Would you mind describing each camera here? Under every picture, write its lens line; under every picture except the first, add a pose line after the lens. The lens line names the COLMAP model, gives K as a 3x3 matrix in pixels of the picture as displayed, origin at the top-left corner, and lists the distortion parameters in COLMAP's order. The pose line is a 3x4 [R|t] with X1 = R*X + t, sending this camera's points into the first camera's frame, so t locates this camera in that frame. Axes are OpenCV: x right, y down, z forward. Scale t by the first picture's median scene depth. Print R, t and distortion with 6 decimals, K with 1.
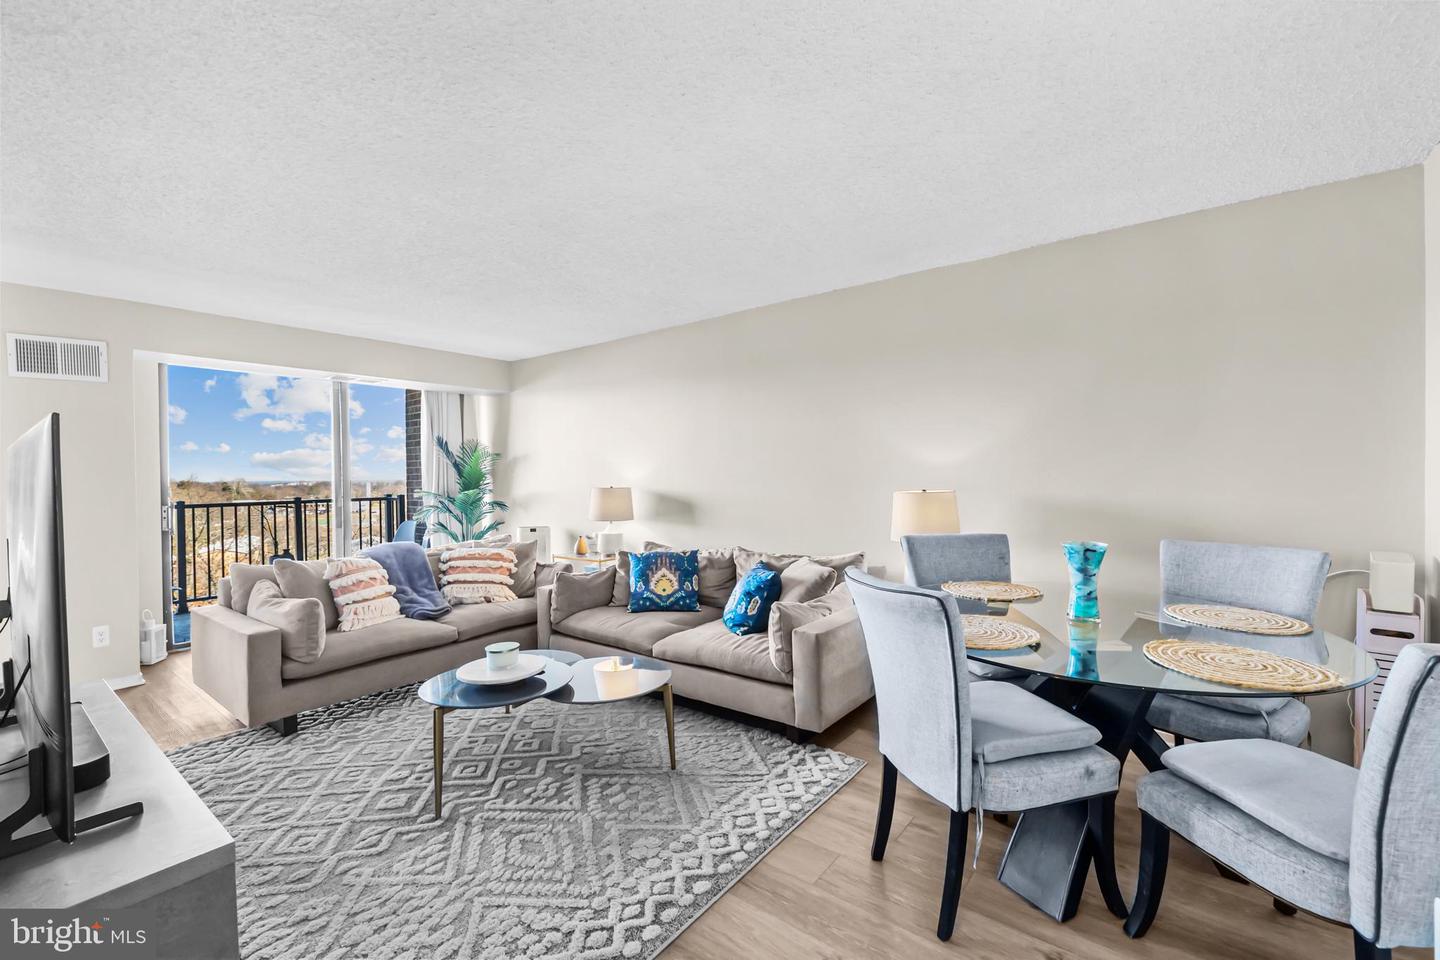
lens RADIAL K [[610.2, 0, 712.5], [0, 610.2, 474.2], [0, 0, 1]] dist [-0.000125, 0.000090]
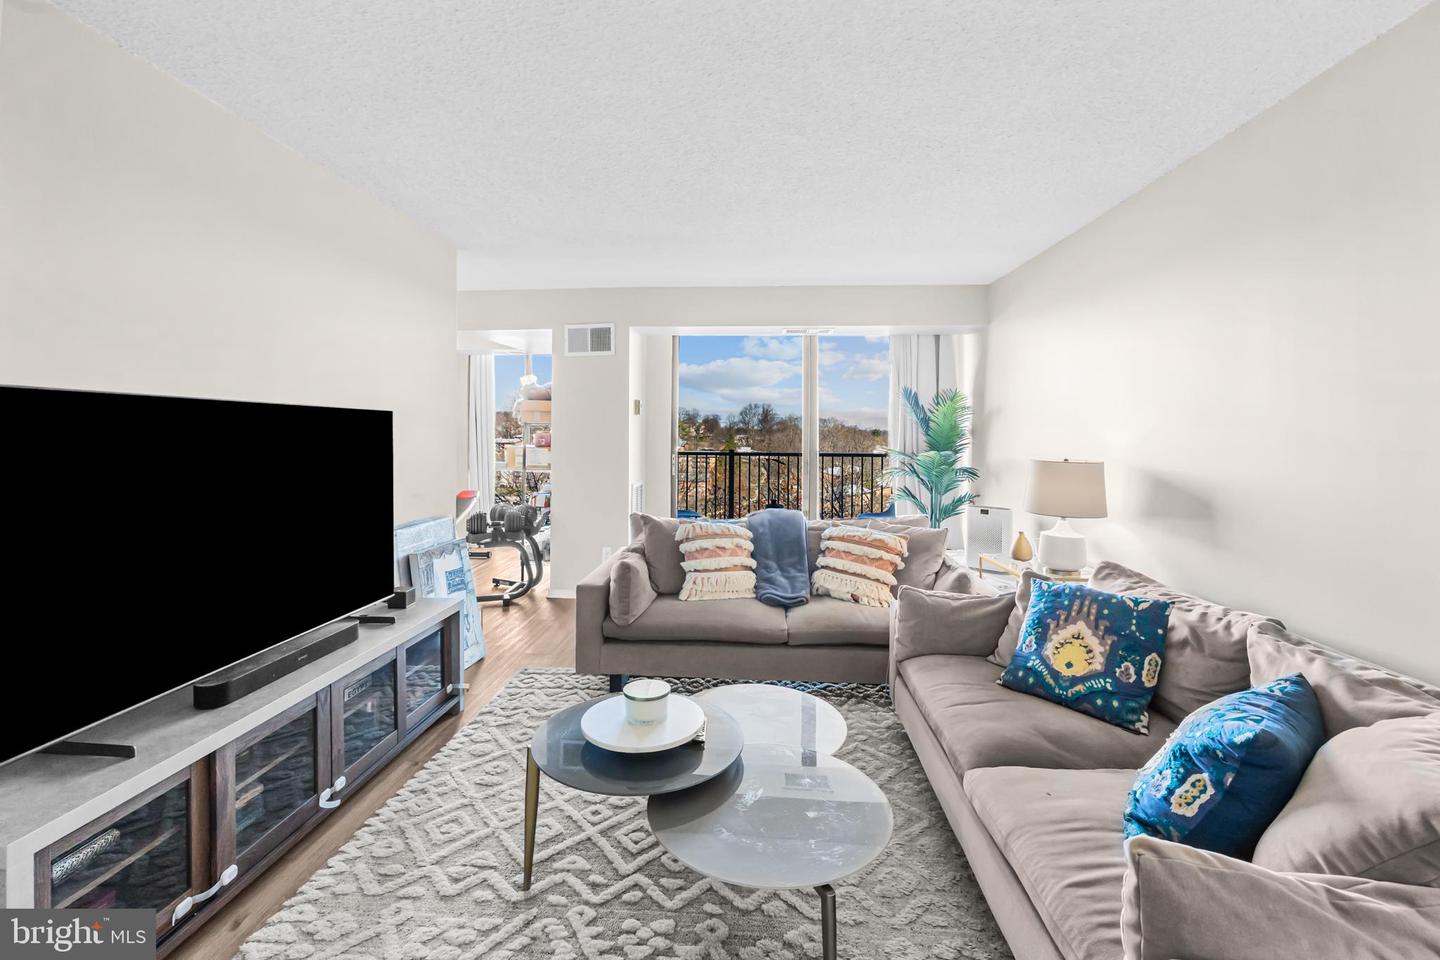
lens RADIAL K [[620.8, 0, 720.0], [0, 620.8, 432.1], [0, 0, 1]] dist [0.001344, 0.000374]
pose [[0.563338, 0.021335, -0.825951, 0.183376], [-0.014038, 0.999769, 0.016250, -0.014544], [0.826107, 0.002440, 0.563508, 0.437414]]
